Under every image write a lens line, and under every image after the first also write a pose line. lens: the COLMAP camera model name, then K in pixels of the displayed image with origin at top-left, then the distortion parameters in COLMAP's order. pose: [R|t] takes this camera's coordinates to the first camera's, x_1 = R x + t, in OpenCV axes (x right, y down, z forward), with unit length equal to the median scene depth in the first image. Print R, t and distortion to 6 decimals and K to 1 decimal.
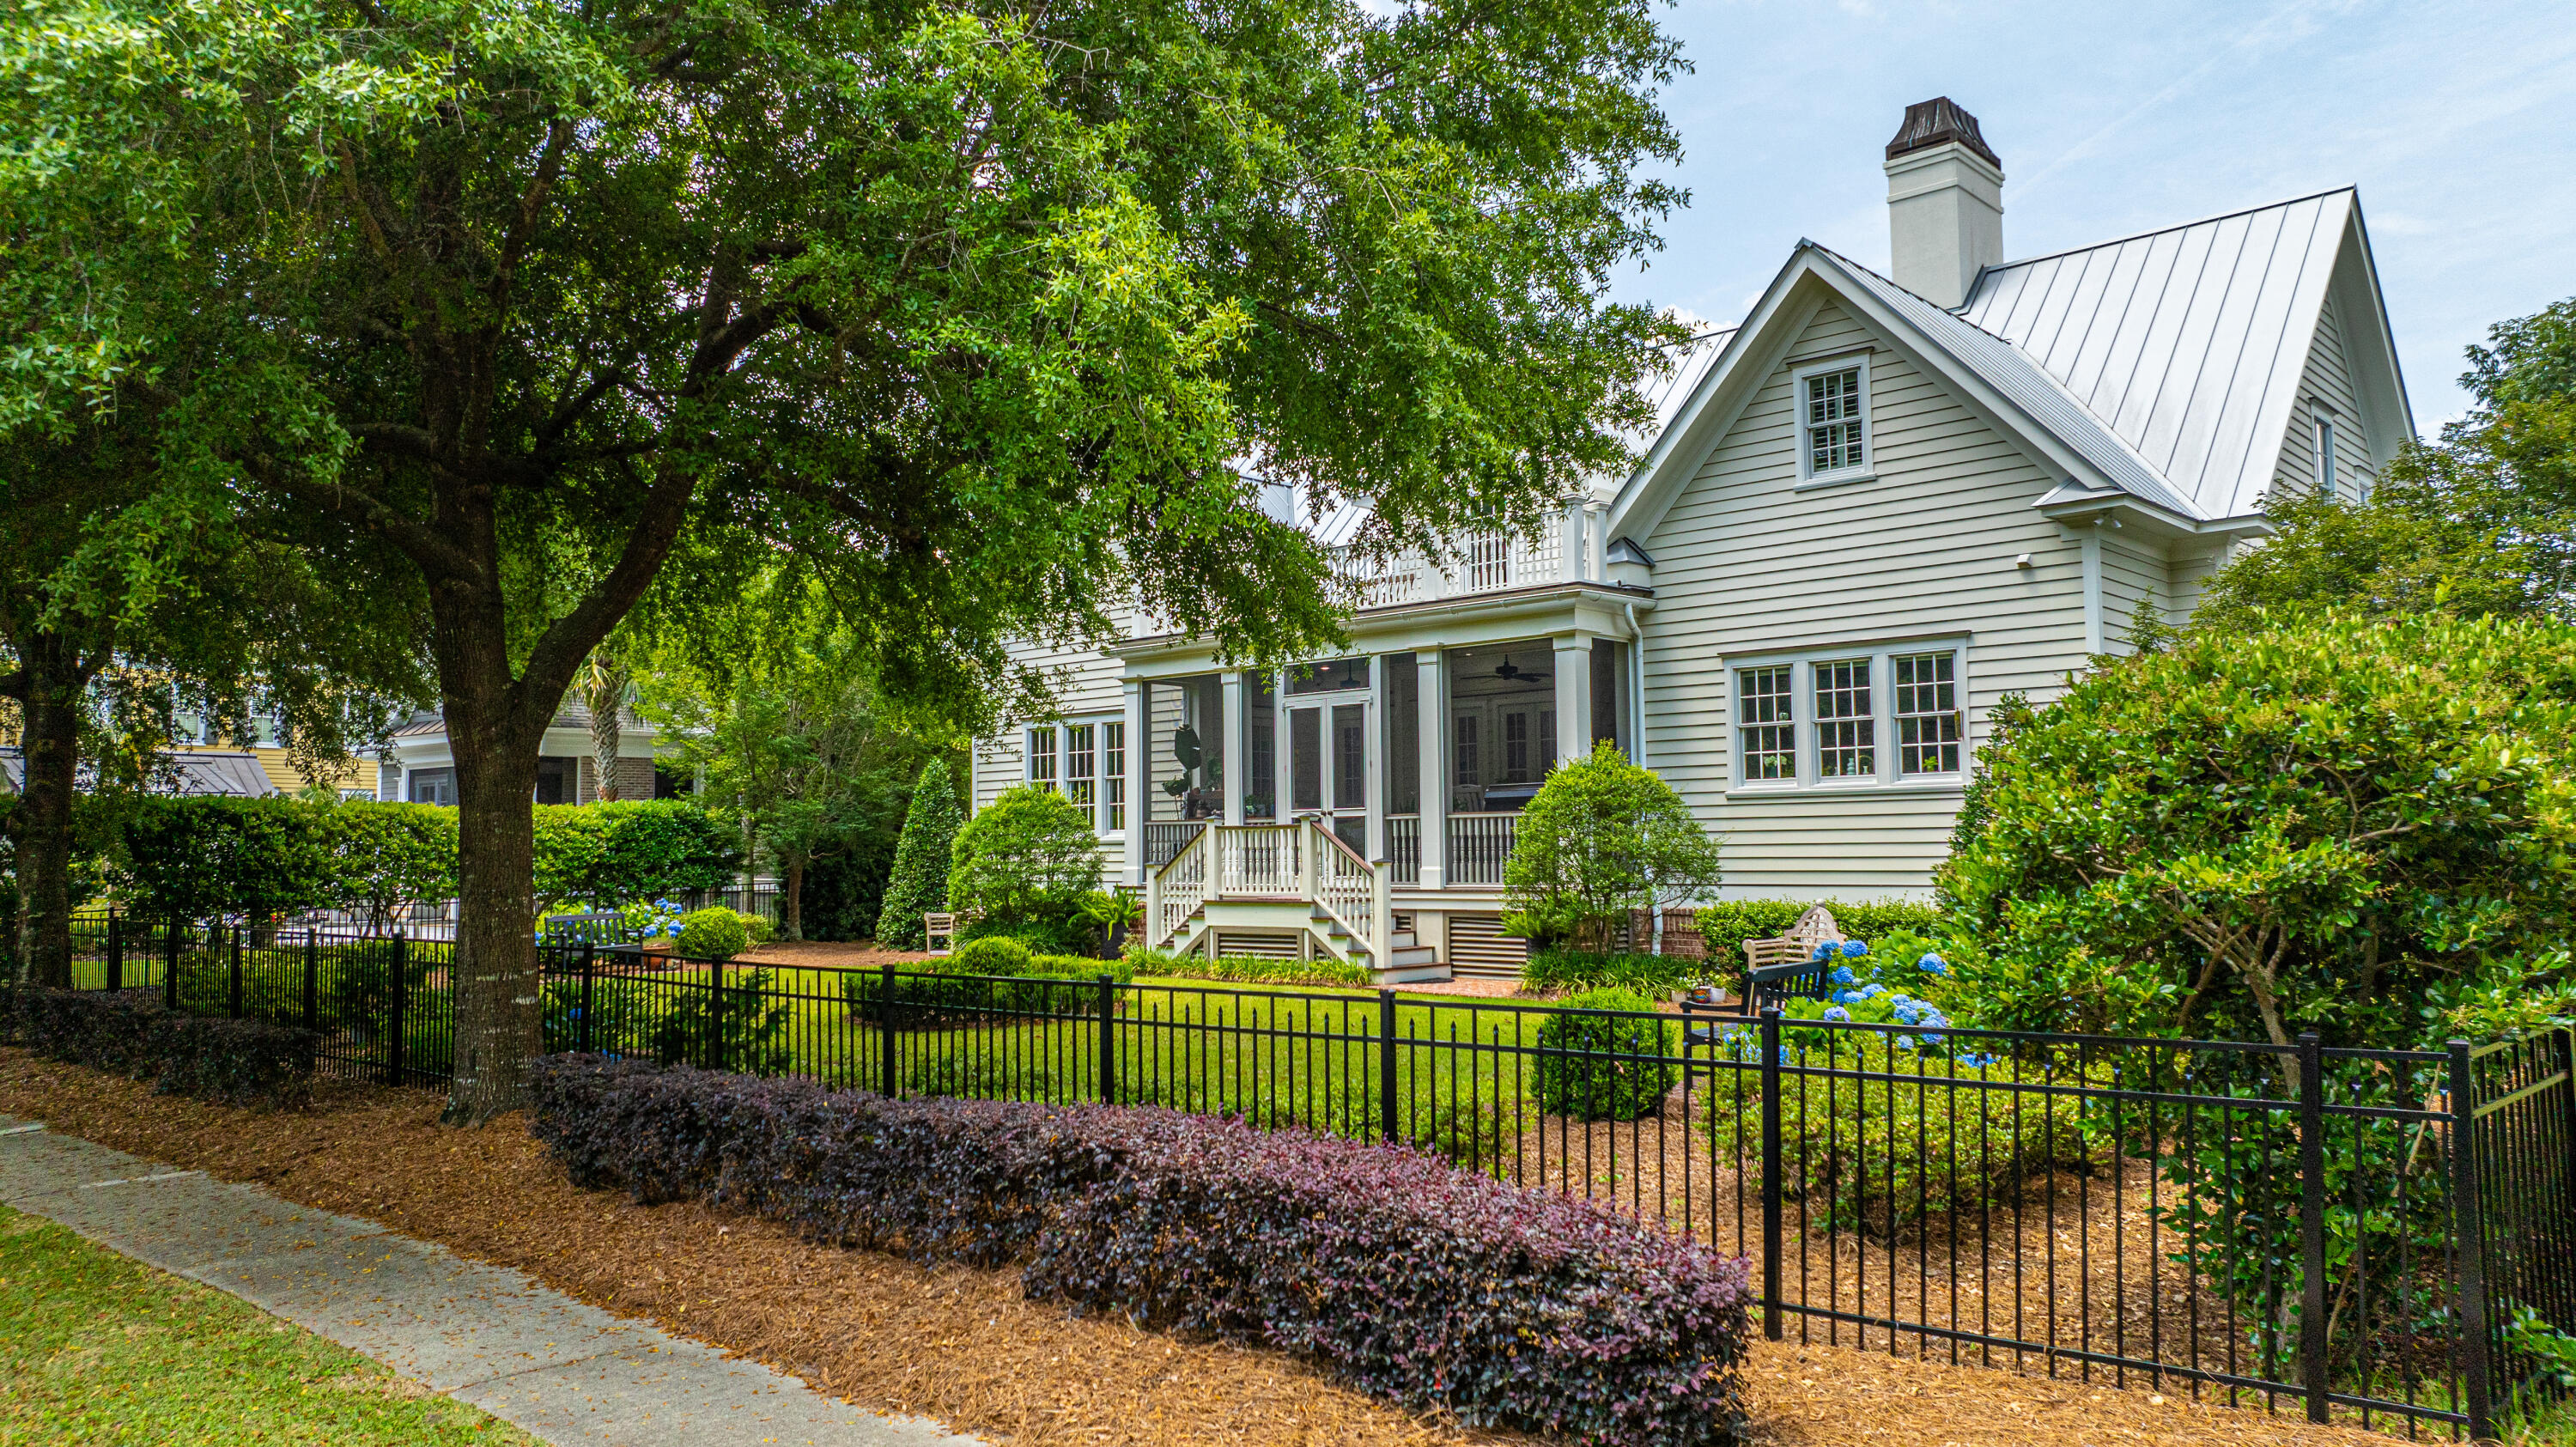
lens RADIAL K [[1802.9, 0, 1288.0], [0, 1802.9, 723.5], [0, 0, 1]] dist [-0.021038, 0.001935]
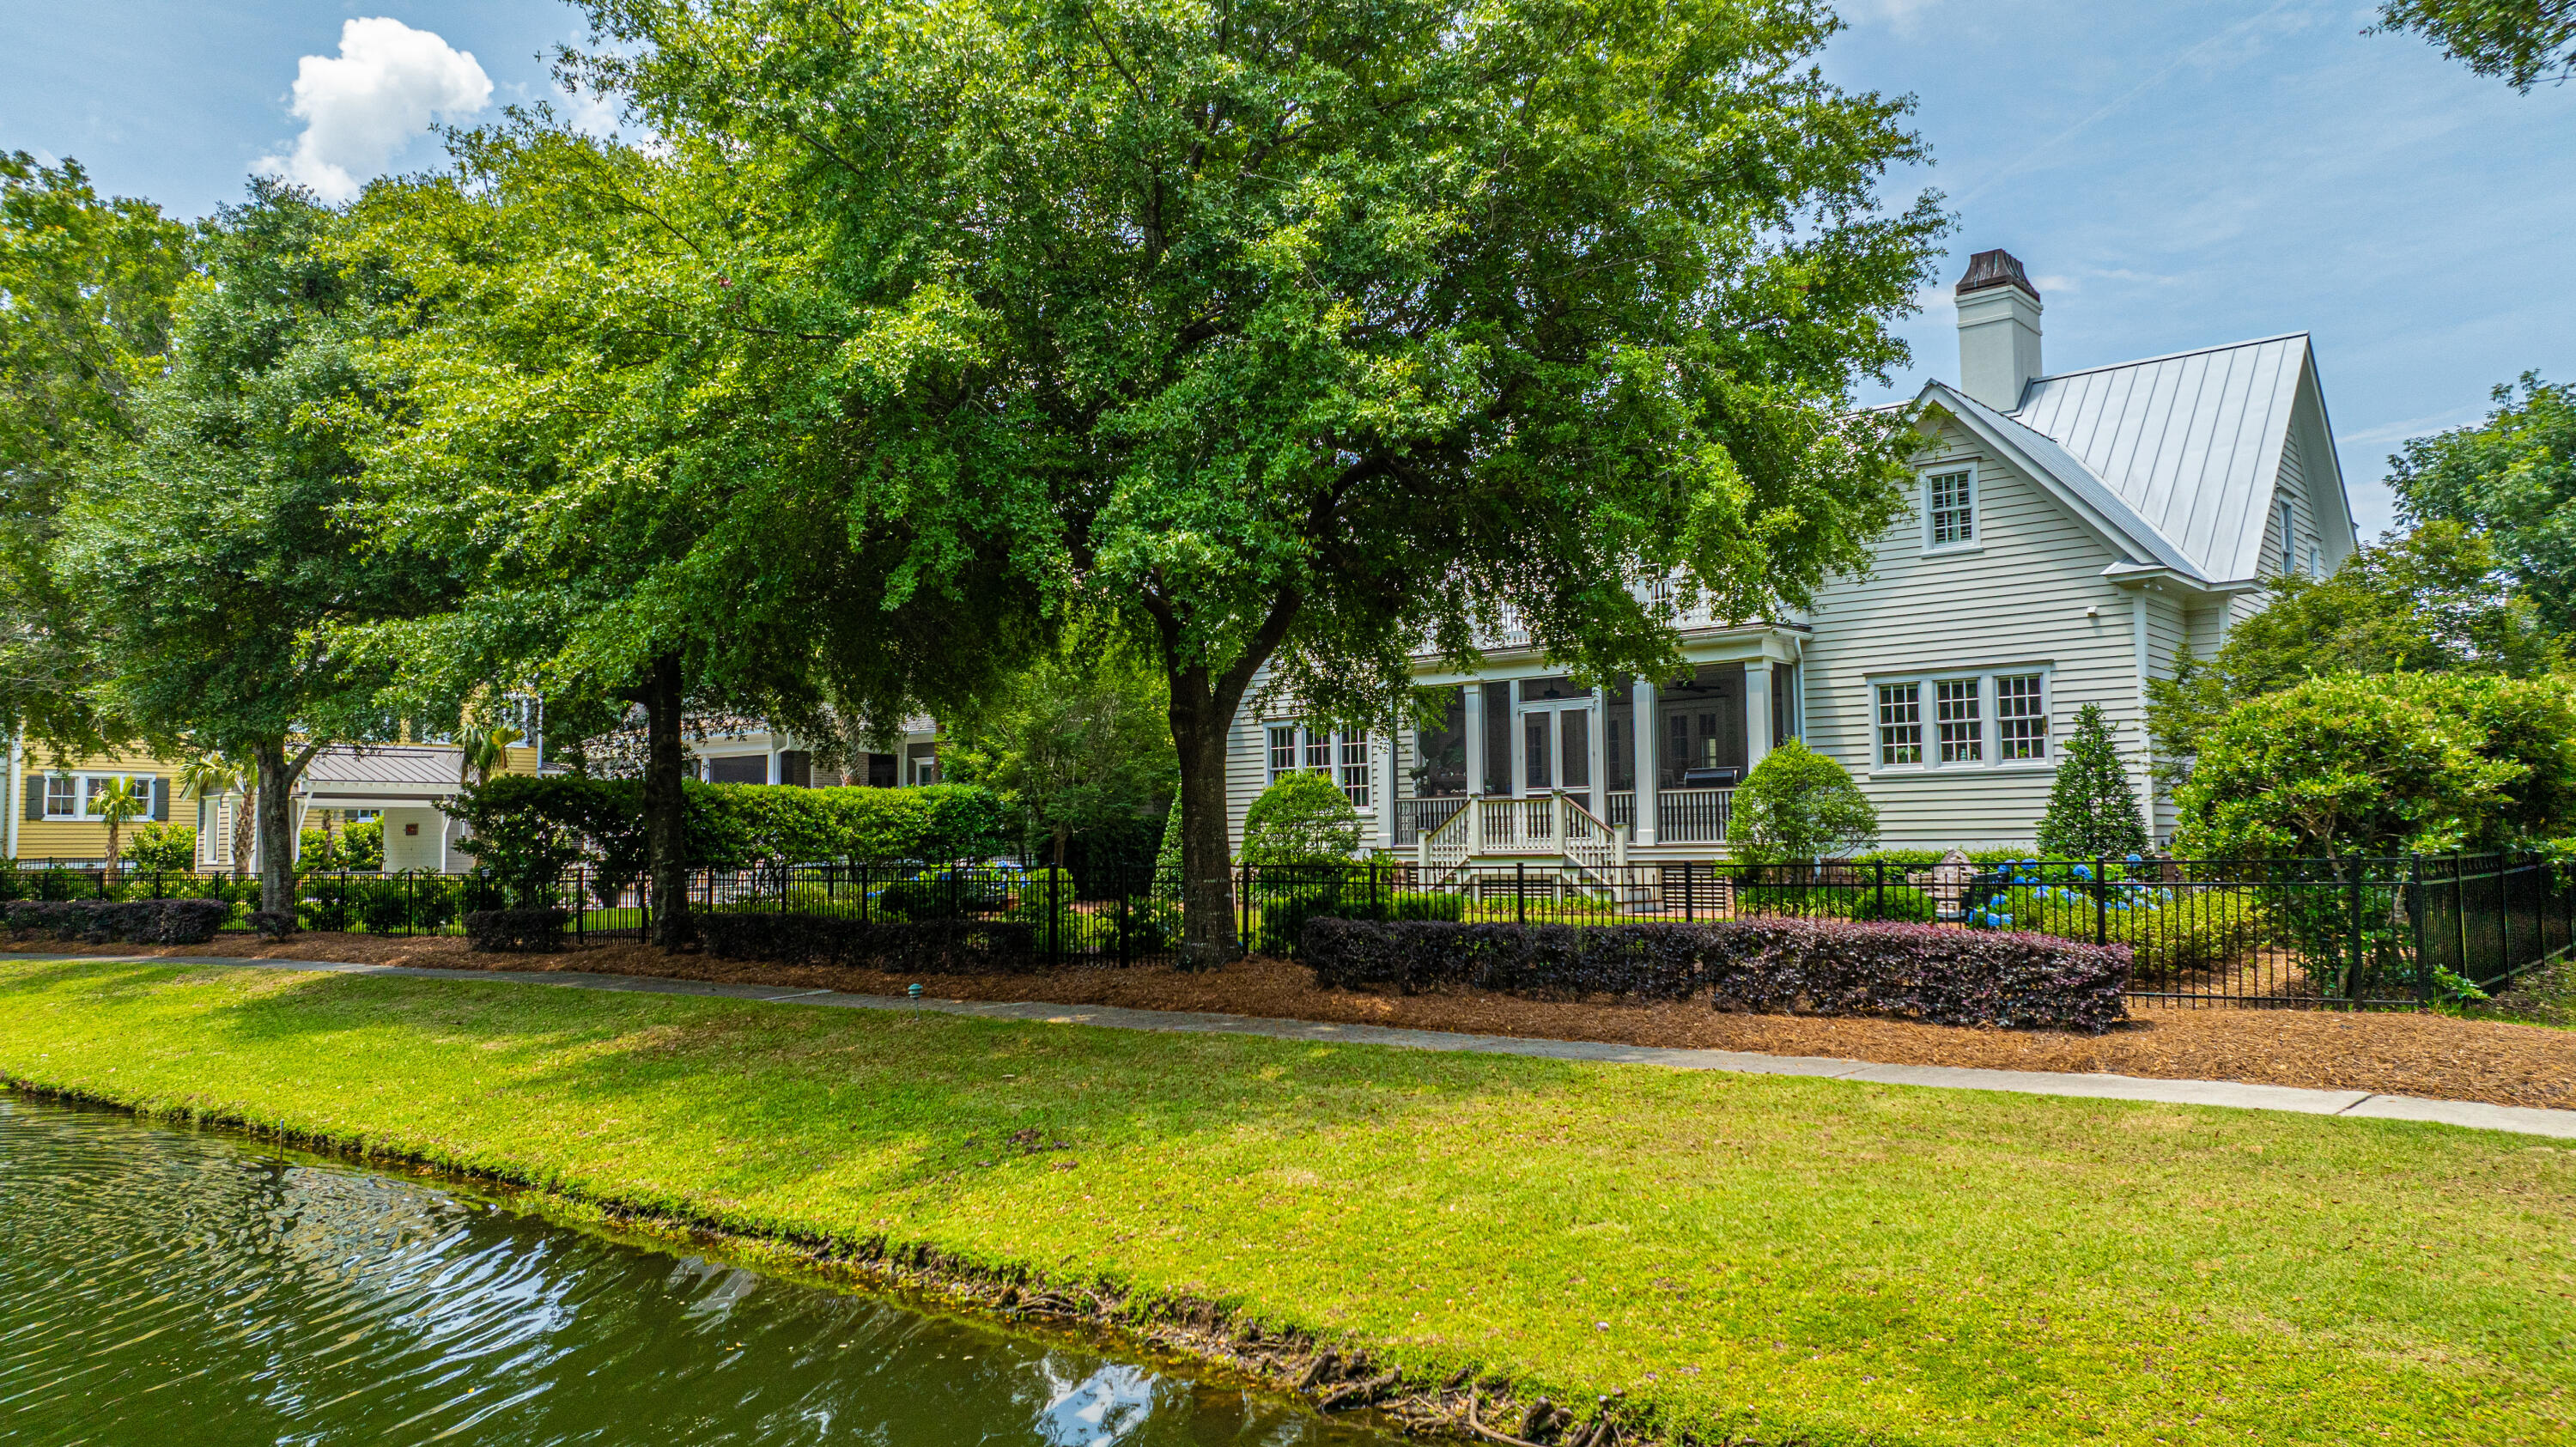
lens RADIAL K [[1787.5, 0, 1292.7], [0, 1787.5, 726.8], [0, 0, 1]] dist [-0.028544, -0.000358]
pose [[0.999231, 0.001218, 0.039181, -0.254863], [-0.001299, 0.999997, 0.002045, -0.000094], [-0.039178, -0.002094, 0.999230, -0.354397]]
